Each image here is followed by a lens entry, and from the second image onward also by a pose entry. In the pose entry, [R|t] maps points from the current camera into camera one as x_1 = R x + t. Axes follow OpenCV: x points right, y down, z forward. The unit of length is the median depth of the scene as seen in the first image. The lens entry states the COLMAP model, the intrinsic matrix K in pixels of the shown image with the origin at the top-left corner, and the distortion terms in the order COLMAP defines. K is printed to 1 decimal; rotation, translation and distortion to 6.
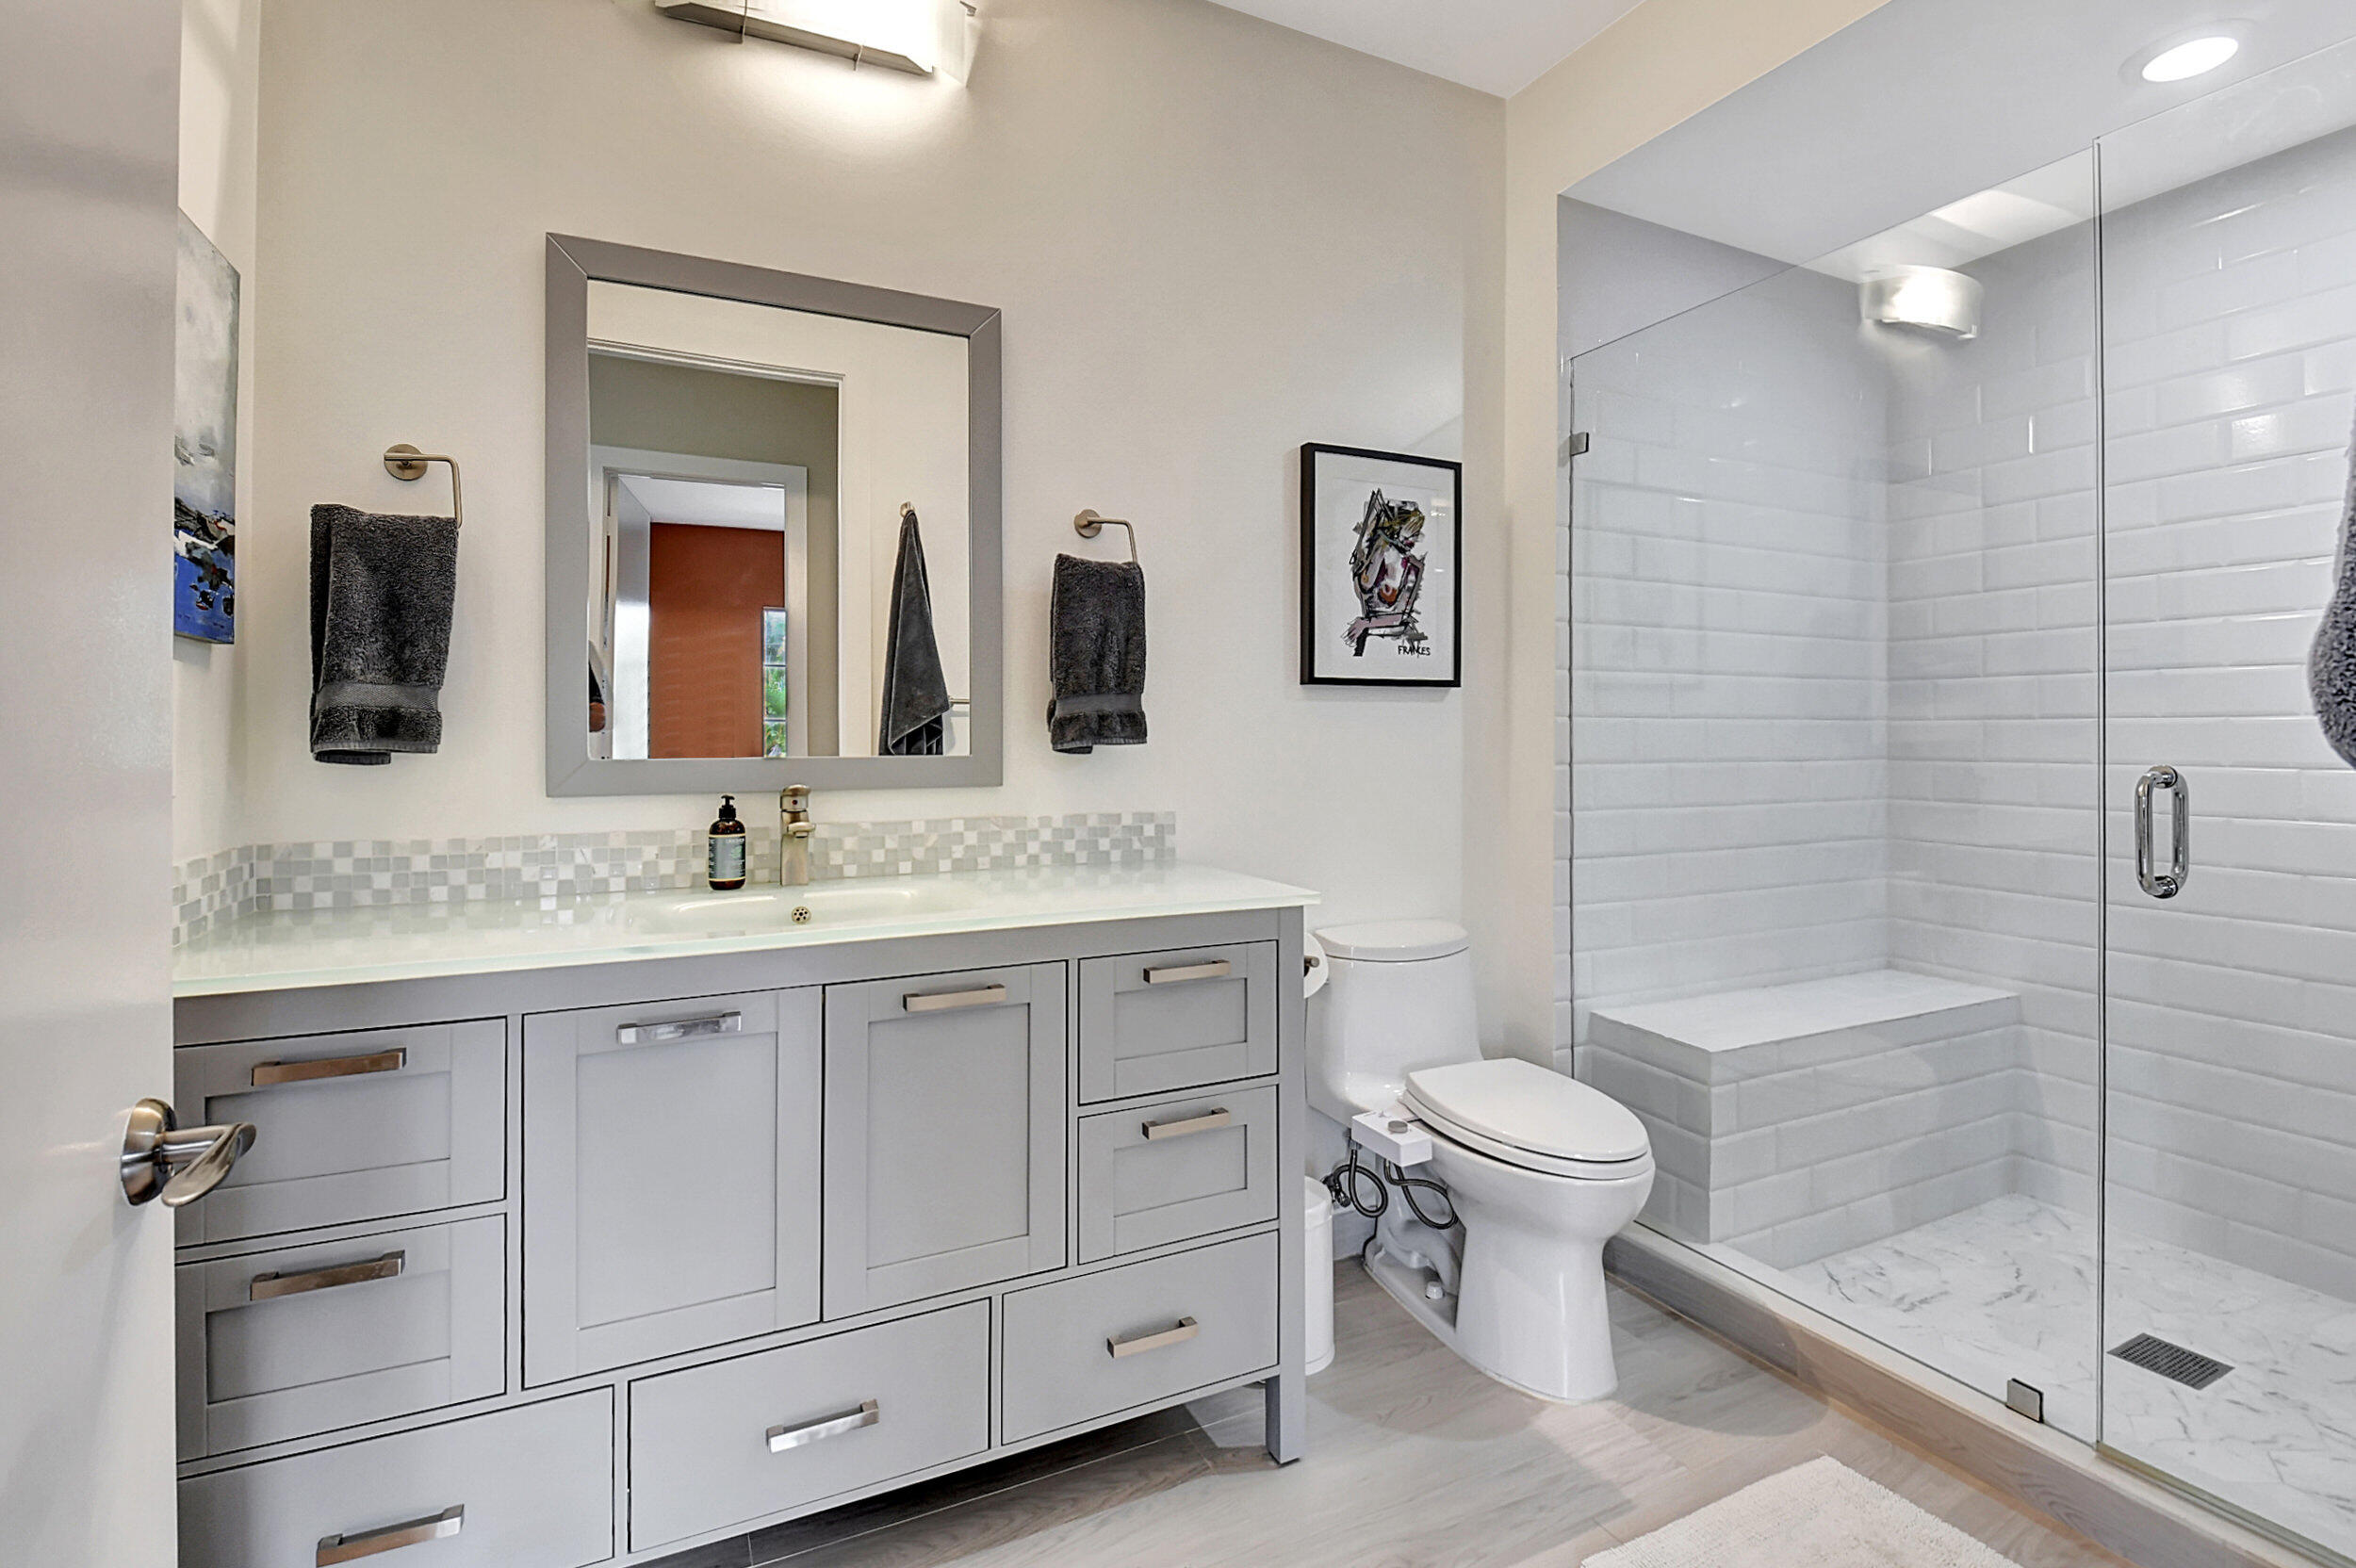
lens RADIAL K [[1077.1, 0, 1191.3], [0, 1077.1, 738.7], [0, 0, 1]] dist [0.029708, -0.031955]
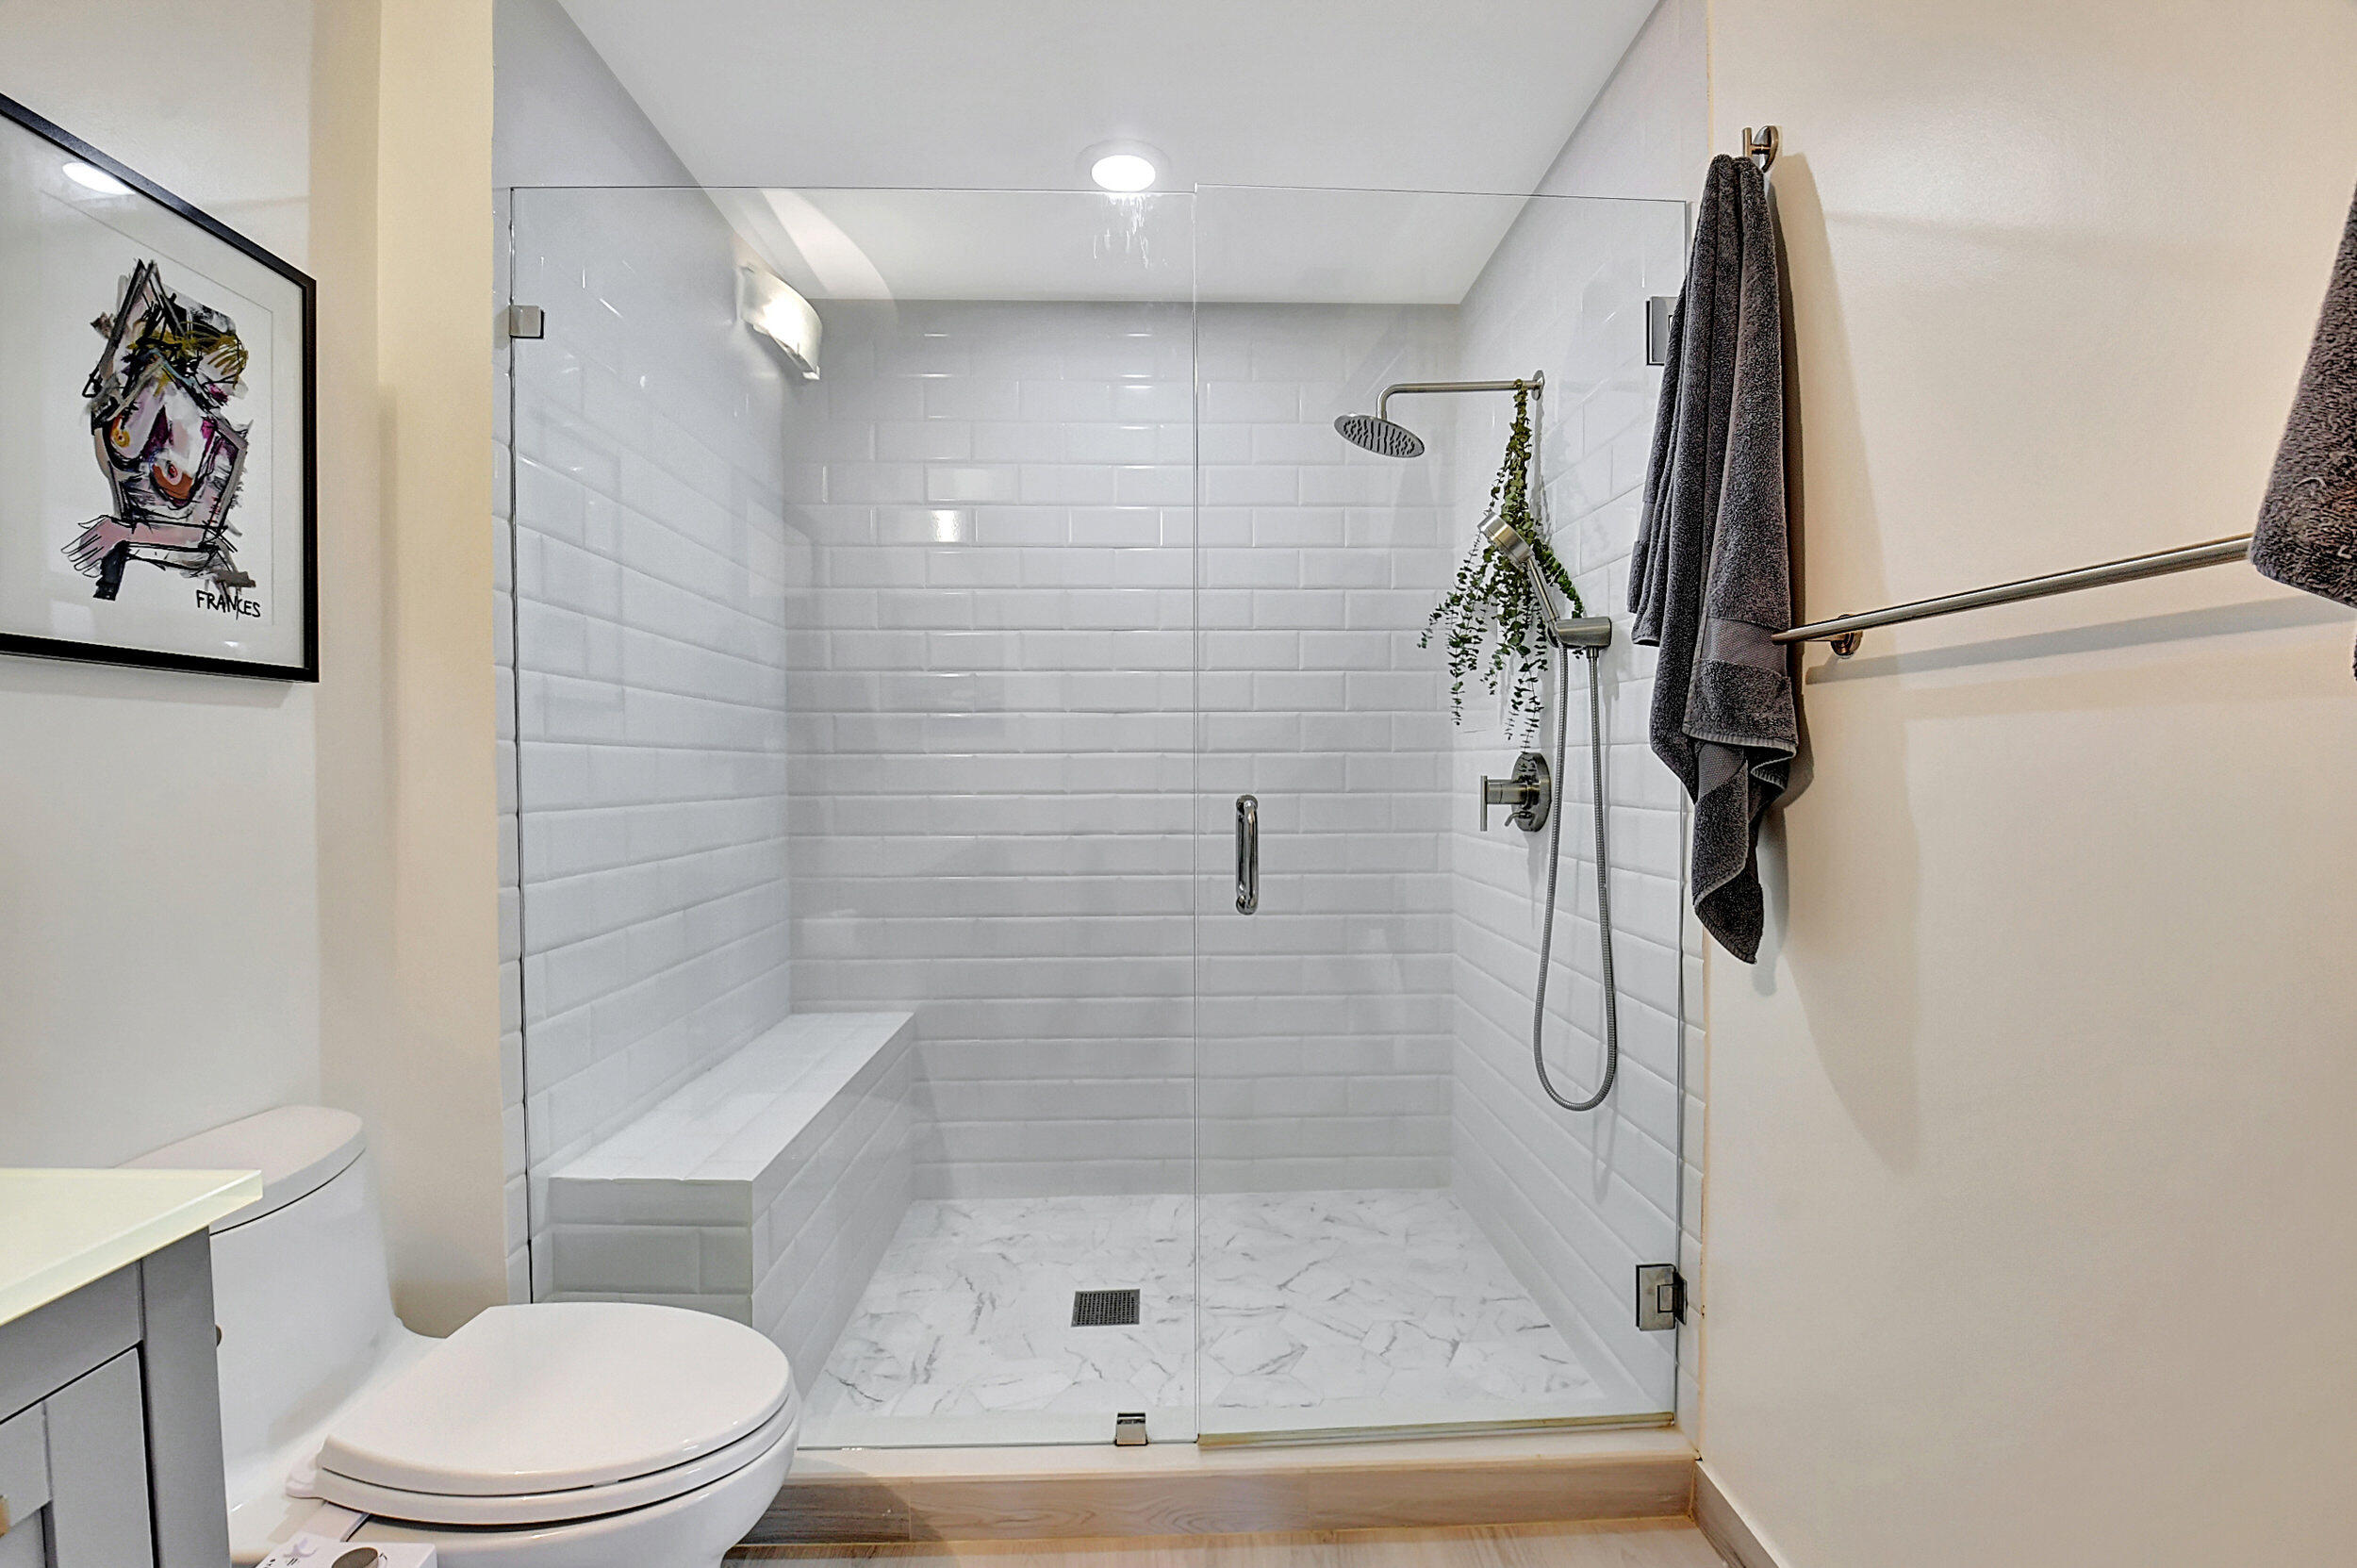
lens RADIAL K [[1044.6, 0, 1170.0], [0, 1044.6, 779.6], [0, 0, 1]] dist [-0.005428, -0.010415]
pose [[0.414042, -0.014794, 0.910138, -0.057508], [0.006281, 0.999891, 0.013395, -0.001813], [-0.910236, 0.000171, 0.414089, 0.392480]]
